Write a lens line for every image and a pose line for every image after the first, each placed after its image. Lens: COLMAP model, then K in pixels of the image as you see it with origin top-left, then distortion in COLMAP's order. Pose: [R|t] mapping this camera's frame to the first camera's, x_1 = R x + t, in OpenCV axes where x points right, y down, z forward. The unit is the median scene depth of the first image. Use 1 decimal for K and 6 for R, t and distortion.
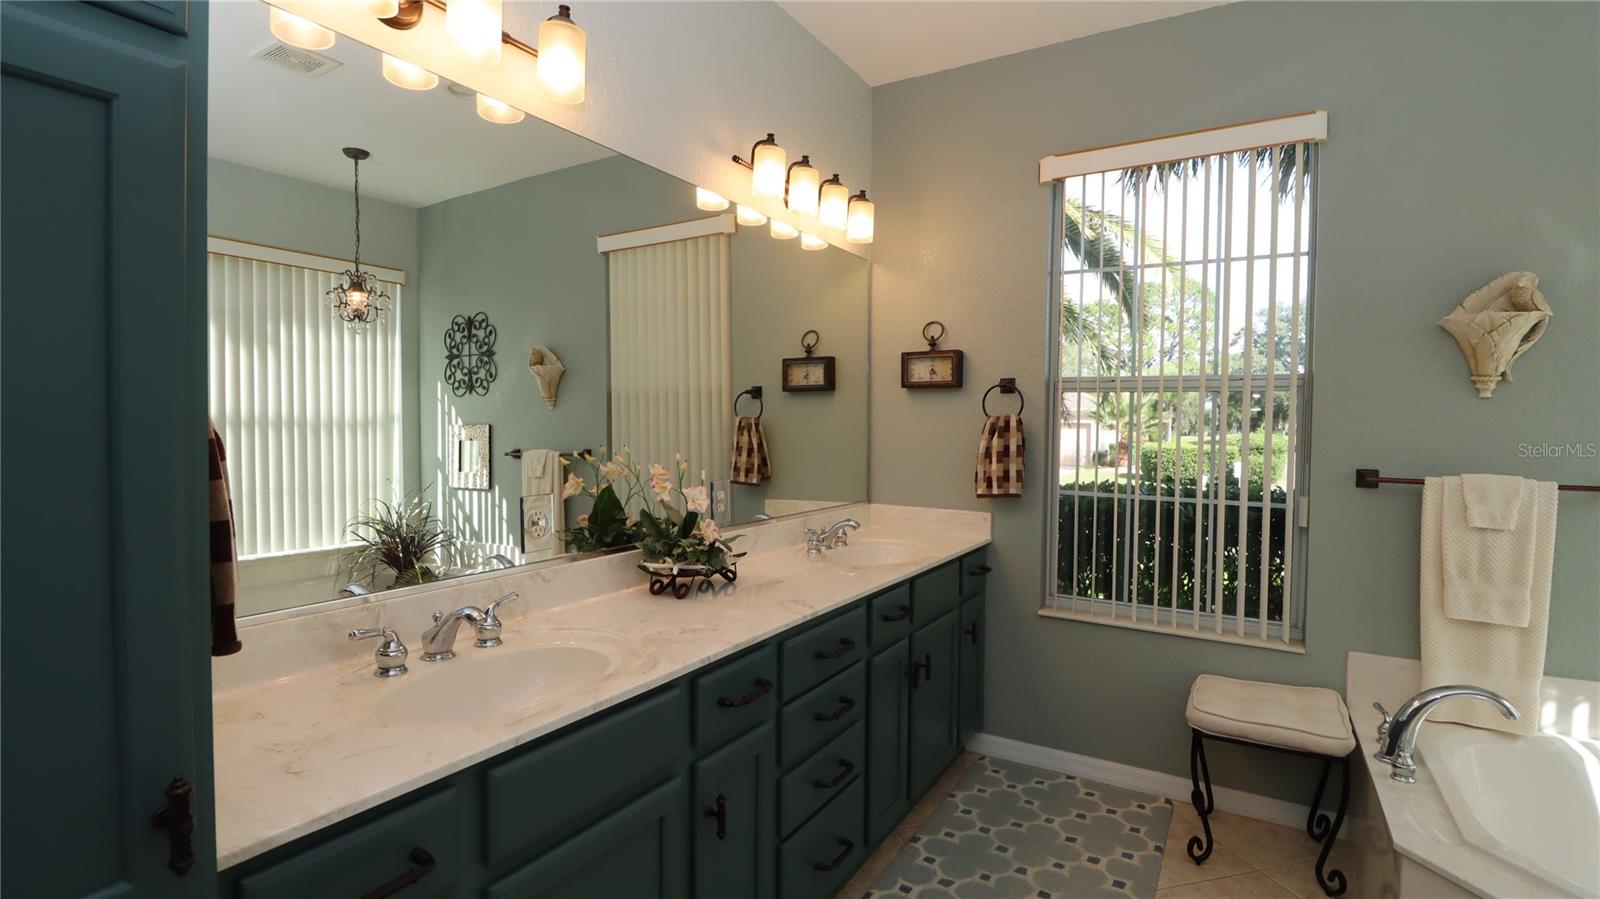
lens RADIAL K [[742.6, 0, 816.8], [0, 742.6, 441.6], [0, 0, 1]] dist [-0.002417, -0.011518]
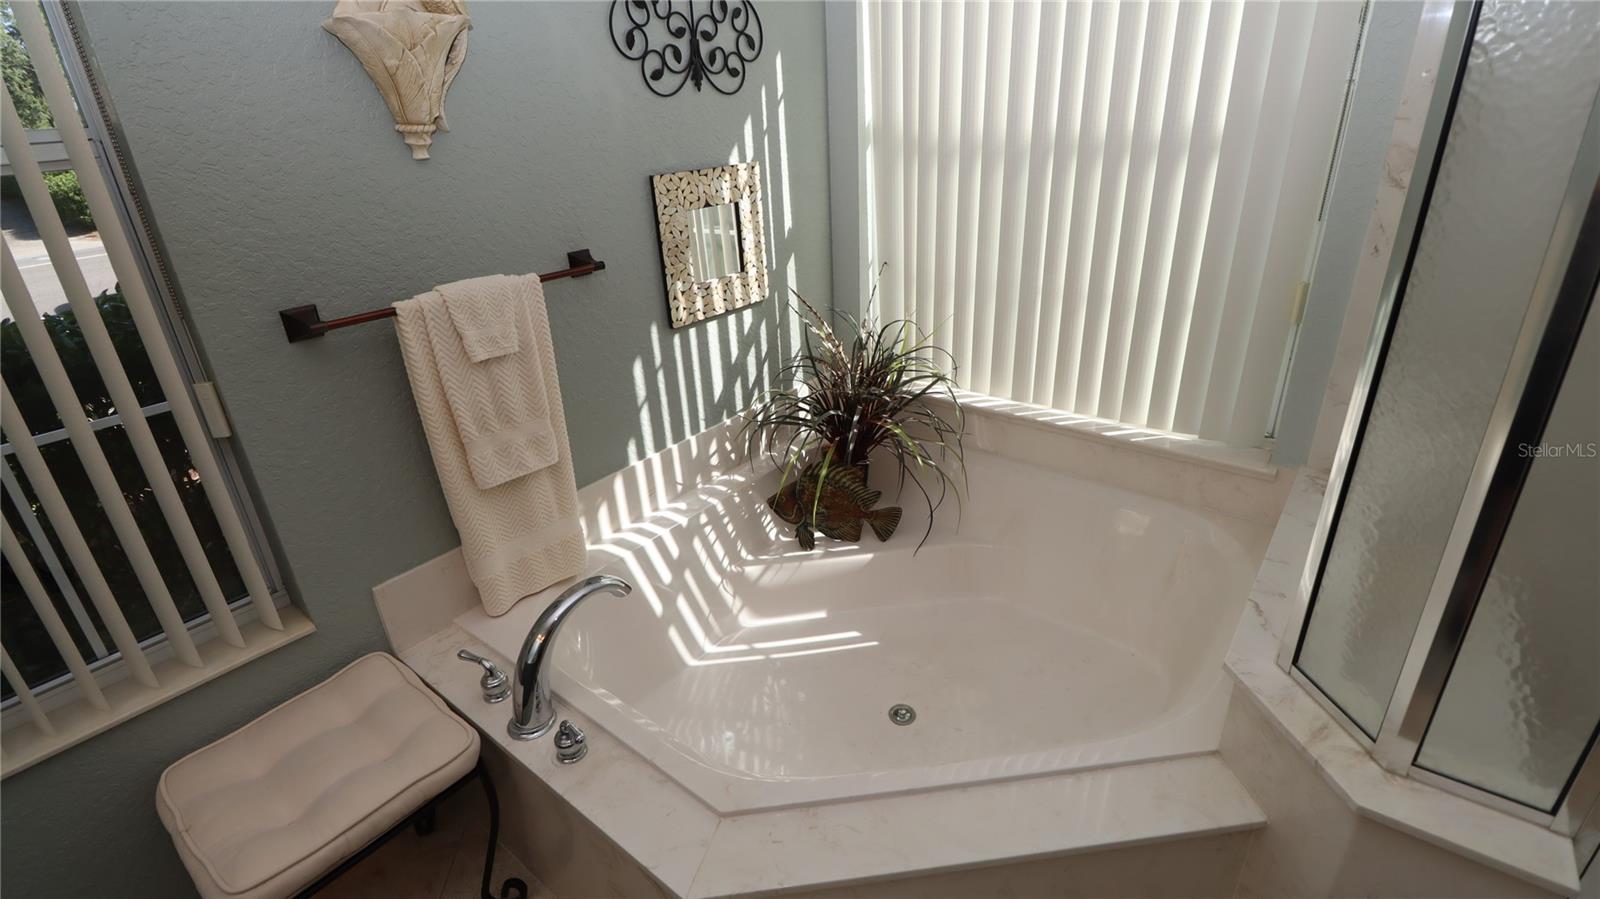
lens RADIAL K [[742.6, 0, 816.8], [0, 742.6, 441.6], [0, 0, 1]] dist [-0.002417, -0.011518]
pose [[0.145722, -0.425478, 0.893159, 0.276087], [0.081973, 0.904884, 0.417690, -0.078740], [-0.985924, 0.012348, 0.166739, 0.554853]]
